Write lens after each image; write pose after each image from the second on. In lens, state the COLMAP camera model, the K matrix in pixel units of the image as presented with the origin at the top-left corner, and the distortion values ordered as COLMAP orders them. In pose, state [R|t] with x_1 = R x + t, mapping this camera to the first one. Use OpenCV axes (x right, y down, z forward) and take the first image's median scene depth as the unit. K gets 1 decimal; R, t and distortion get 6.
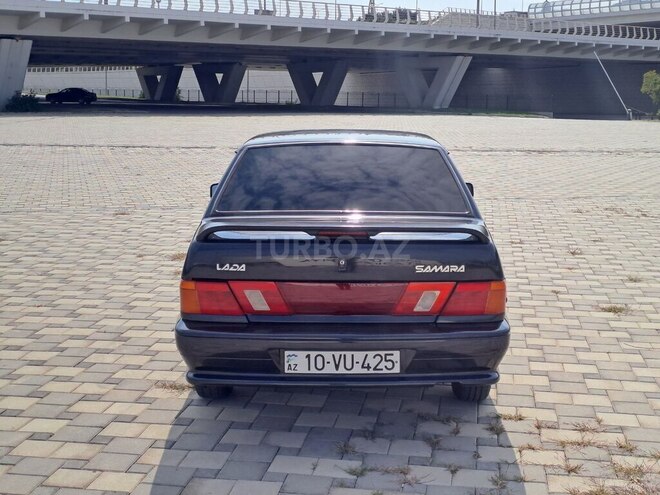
lens RADIAL K [[952.9, 0, 330.0], [0, 952.9, 250.0], [0, 0, 1]] dist [0.111441, 0.000000]
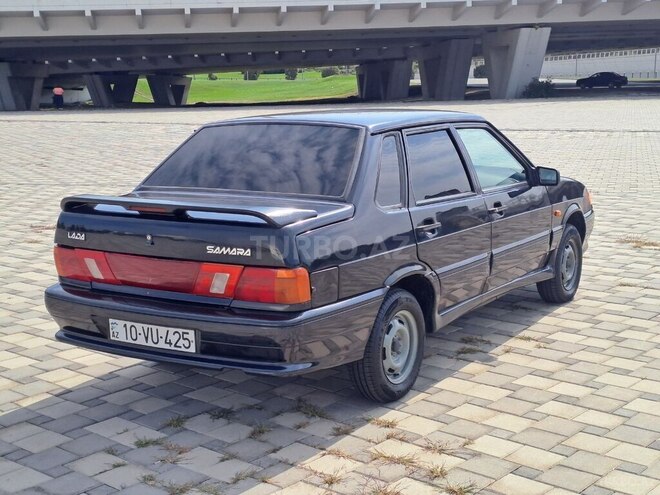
lens RADIAL K [[952.9, 0, 327.1], [0, 952.9, 244.7], [0, 0, 1]] dist [0.111441, 0.000000]
pose [[0.842540, 0.066682, -0.534490, 0.709821], [-0.061515, 0.997727, 0.027506, -0.019216], [0.535110, 0.009704, 0.844727, 0.230319]]
